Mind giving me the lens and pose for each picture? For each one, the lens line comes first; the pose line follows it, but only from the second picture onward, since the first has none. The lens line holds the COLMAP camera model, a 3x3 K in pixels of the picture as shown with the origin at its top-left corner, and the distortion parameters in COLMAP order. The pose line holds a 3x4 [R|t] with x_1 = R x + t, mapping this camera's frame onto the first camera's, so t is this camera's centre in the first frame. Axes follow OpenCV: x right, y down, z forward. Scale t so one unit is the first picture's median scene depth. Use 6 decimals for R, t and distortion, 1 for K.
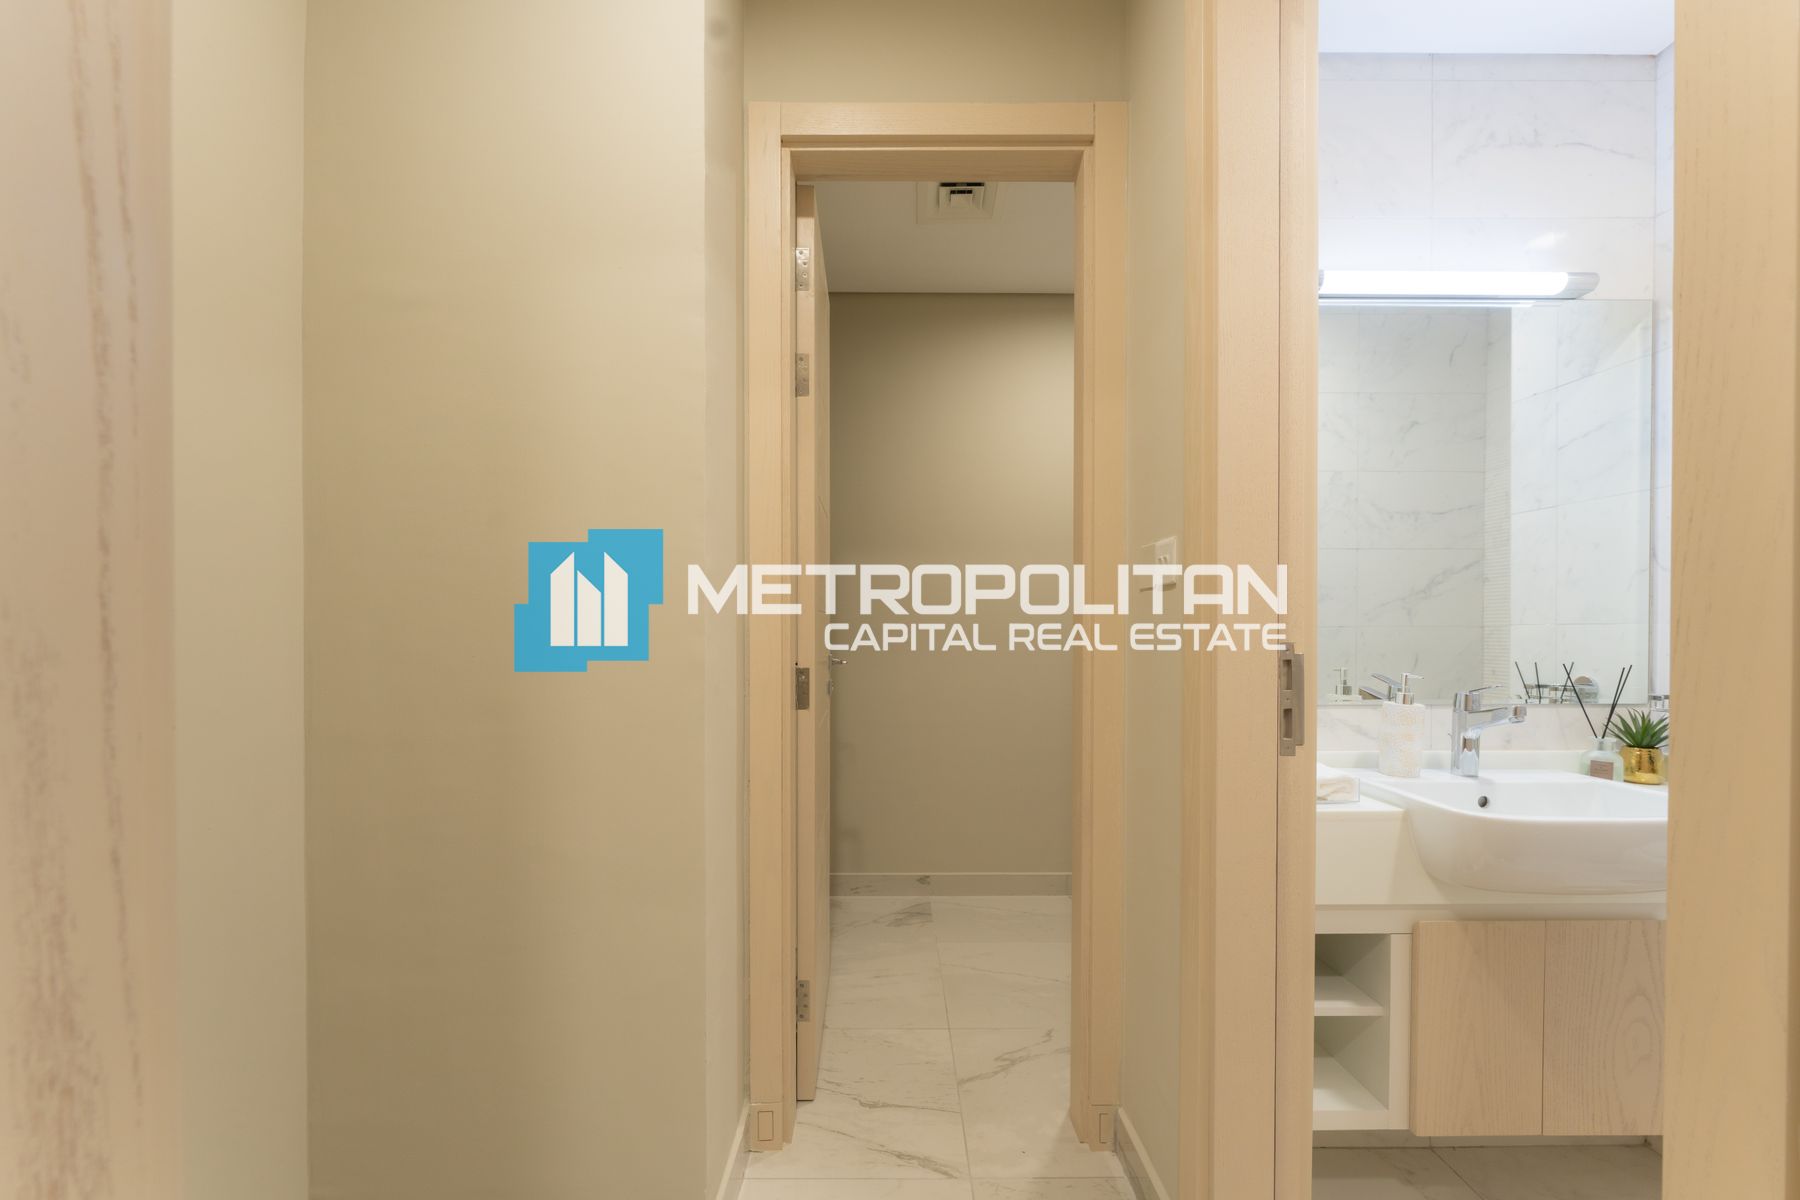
lens RADIAL K [[745.1, 0, 894.1], [0, 745.1, 636.7], [0, 0, 1]] dist [-0.001500, -0.000163]
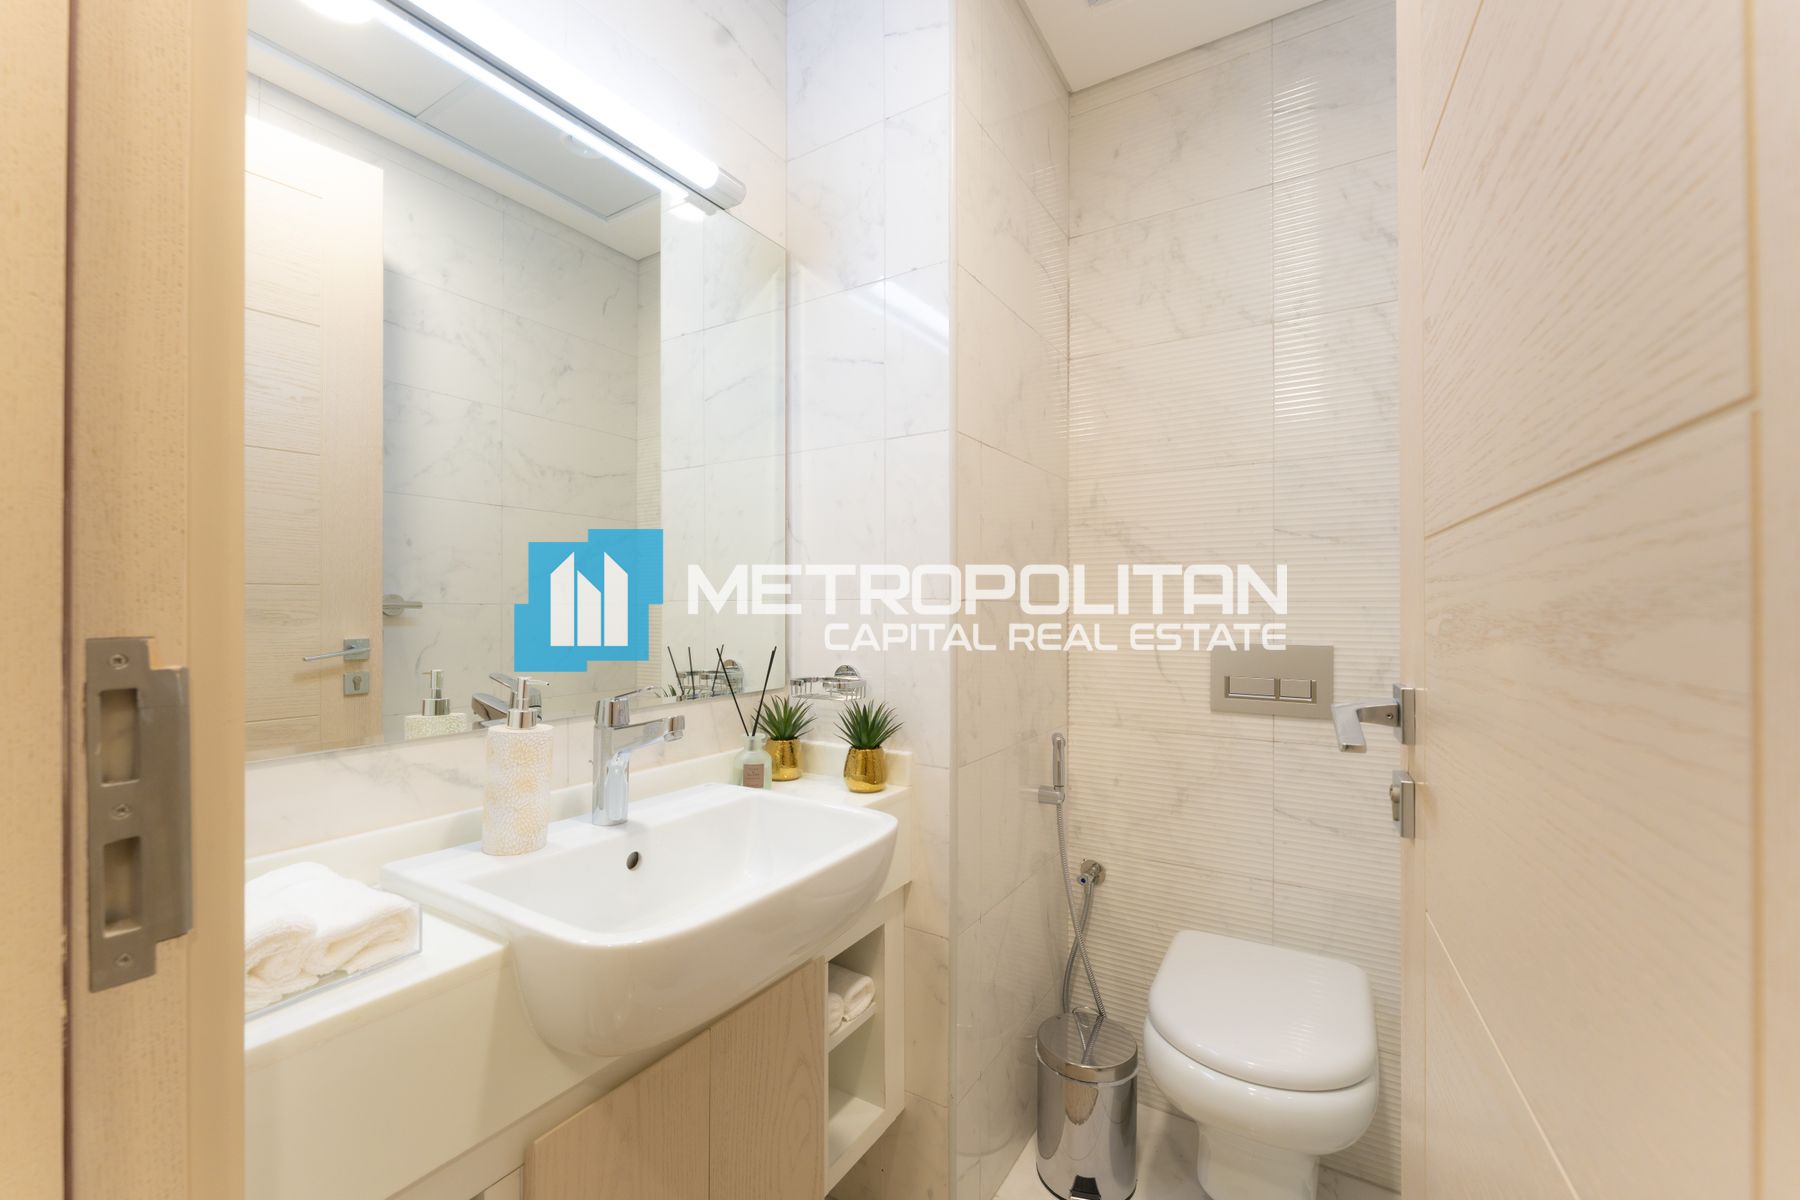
lens RADIAL K [[729.5, 0, 907.9], [0, 729.5, 608.6], [0, 0, 1]] dist [0.000195, -0.000338]
pose [[0.520854, 0.000841, 0.853645, 0.339228], [0.008164, 0.999949, -0.005966, -0.000149], [-0.853606, 0.010077, 0.520821, 0.419514]]
